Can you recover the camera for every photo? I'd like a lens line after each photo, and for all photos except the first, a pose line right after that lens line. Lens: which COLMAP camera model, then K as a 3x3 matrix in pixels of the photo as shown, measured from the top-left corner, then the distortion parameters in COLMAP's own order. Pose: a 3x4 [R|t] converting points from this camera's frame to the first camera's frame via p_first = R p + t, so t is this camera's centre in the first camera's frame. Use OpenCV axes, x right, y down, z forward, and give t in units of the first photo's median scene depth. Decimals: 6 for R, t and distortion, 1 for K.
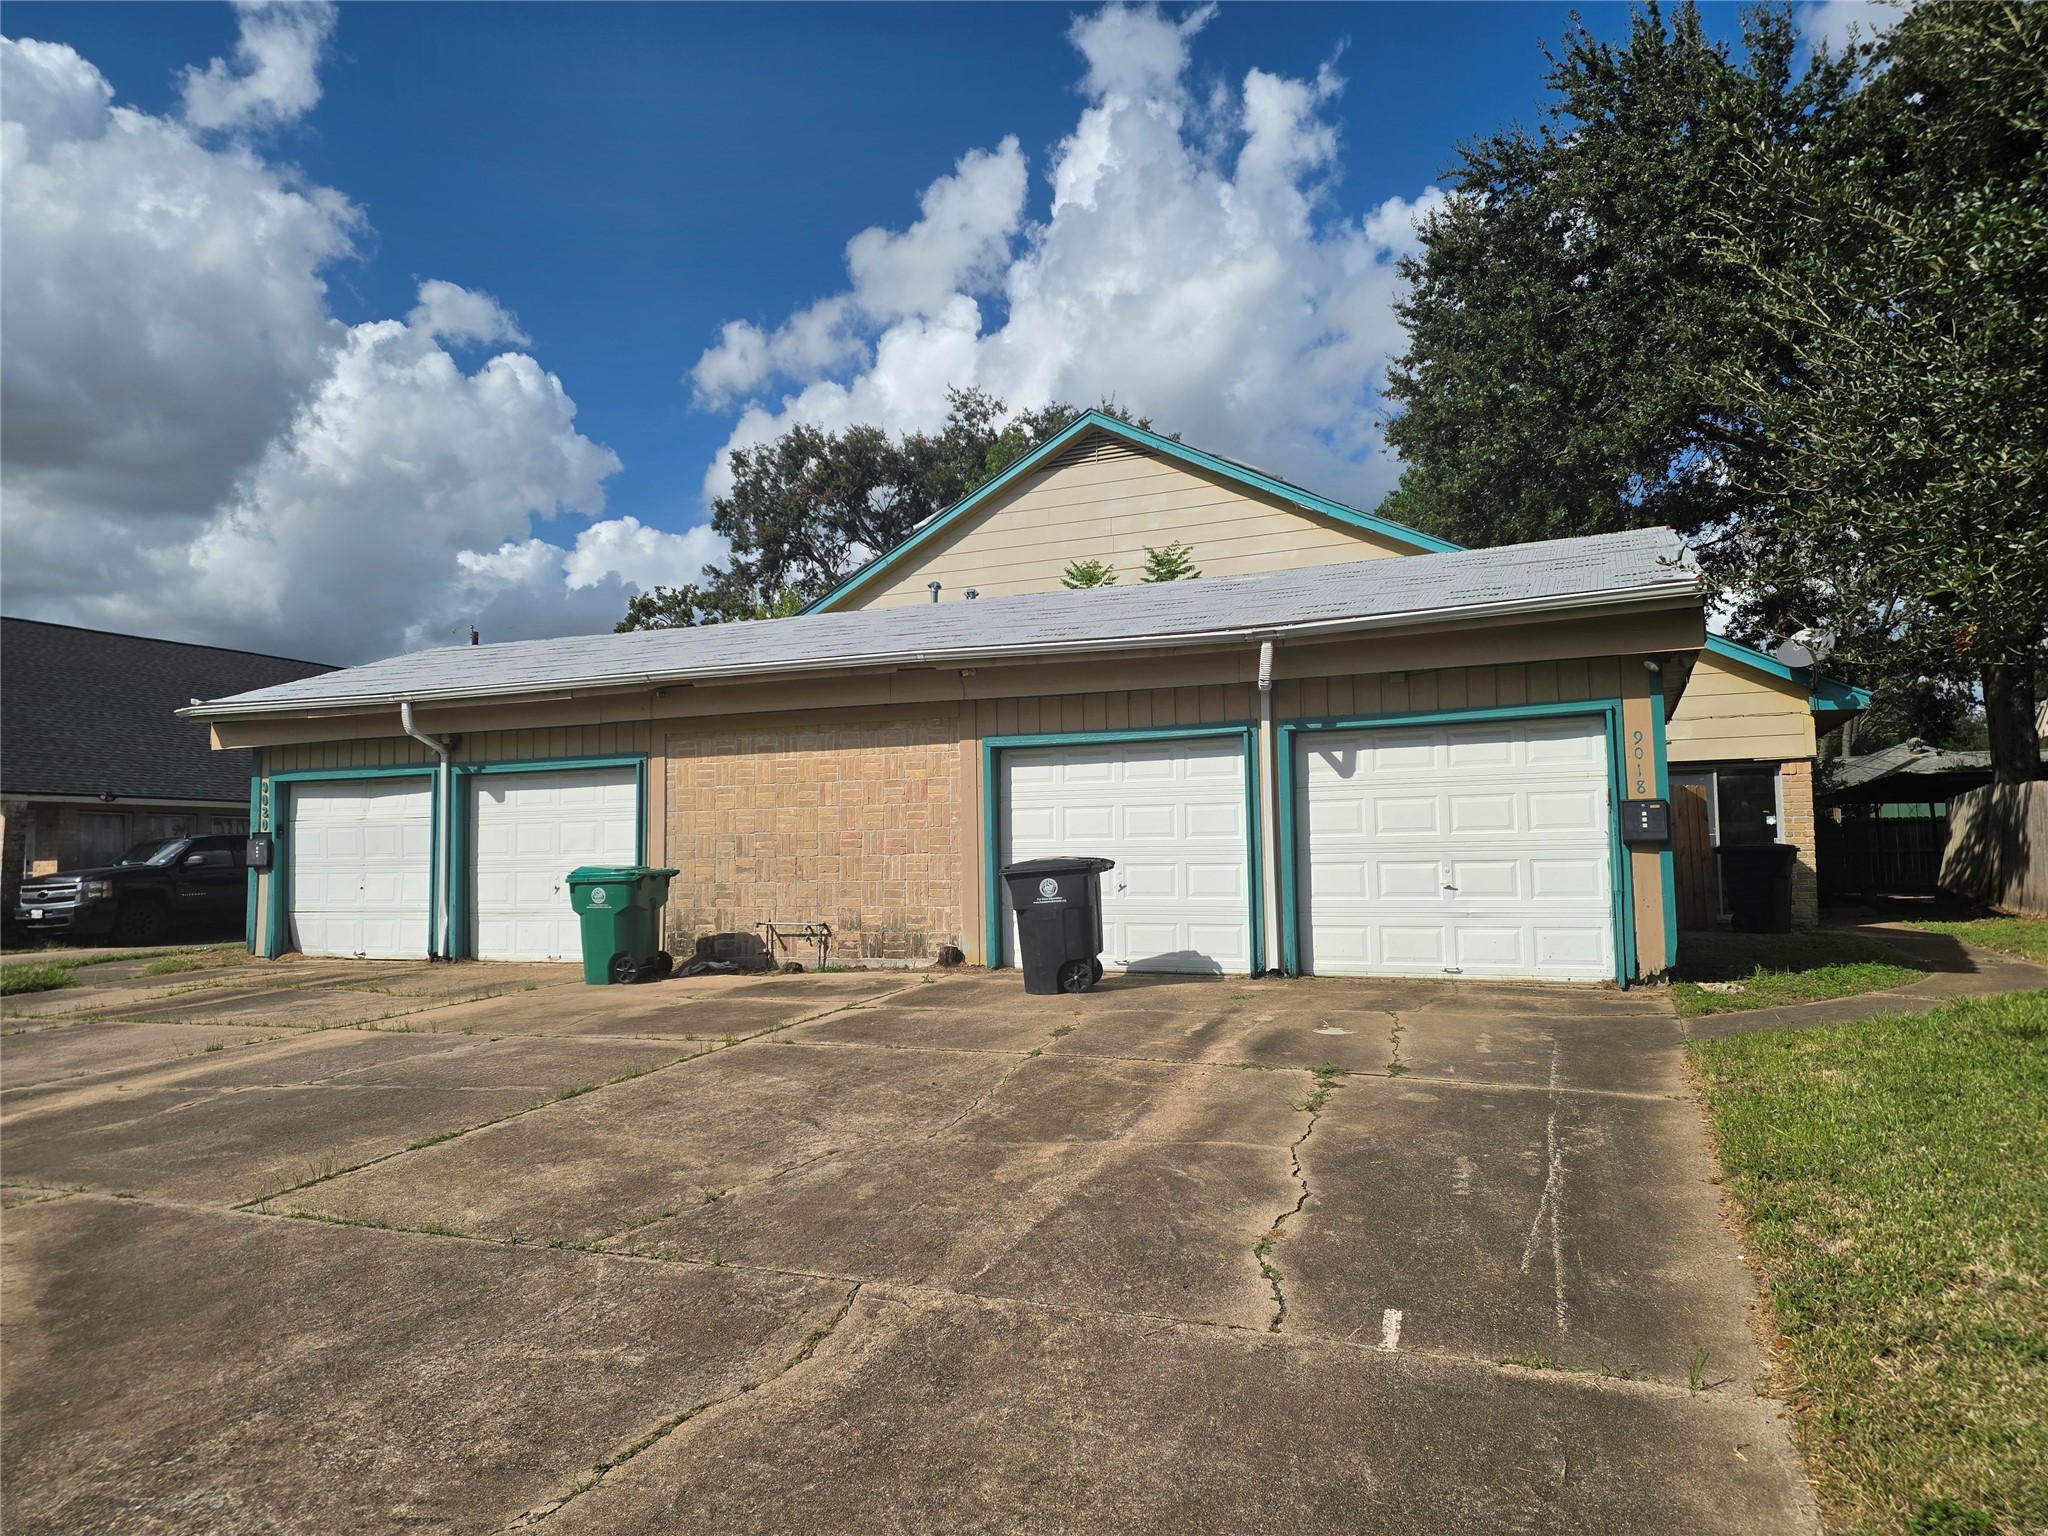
lens RADIAL K [[1347.8, 0, 1029.7], [0, 1347.8, 755.4], [0, 0, 1]] dist [0.087931, -0.019049]
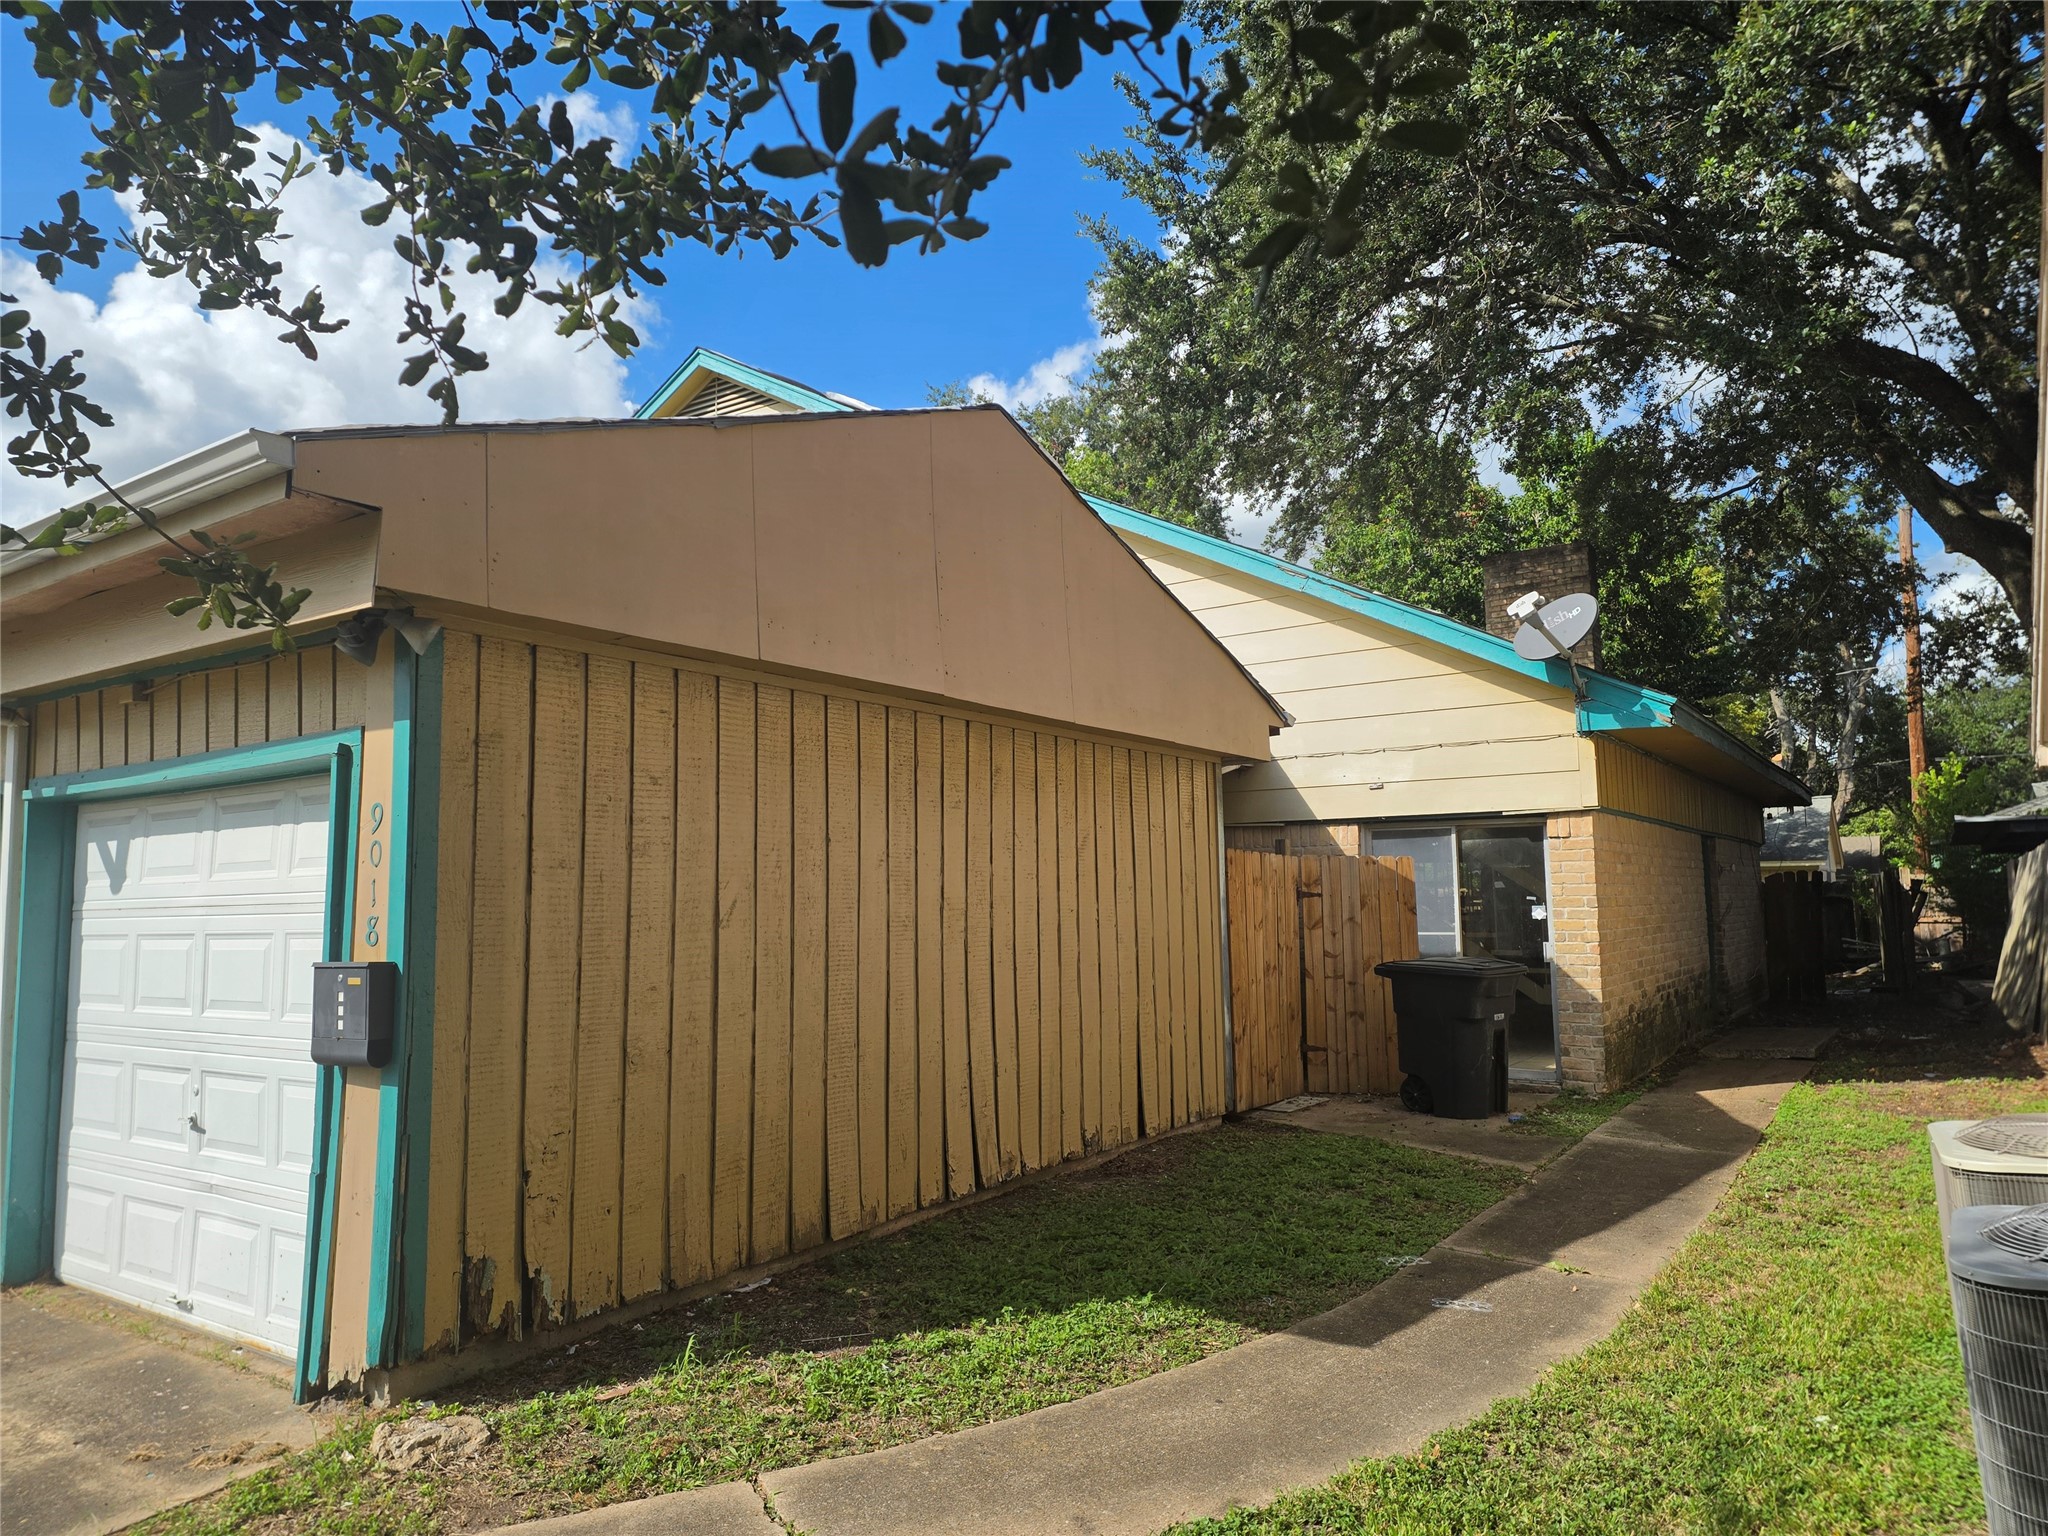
lens RADIAL K [[1347.8, 0, 1021.6], [0, 1347.8, 771.9], [0, 0, 1]] dist [0.087931, -0.019049]
pose [[0.979713, -0.022453, -0.199142, 1.152785], [0.018958, 0.999631, -0.019440, -0.019939], [0.199505, 0.015270, 0.979778, 0.967827]]
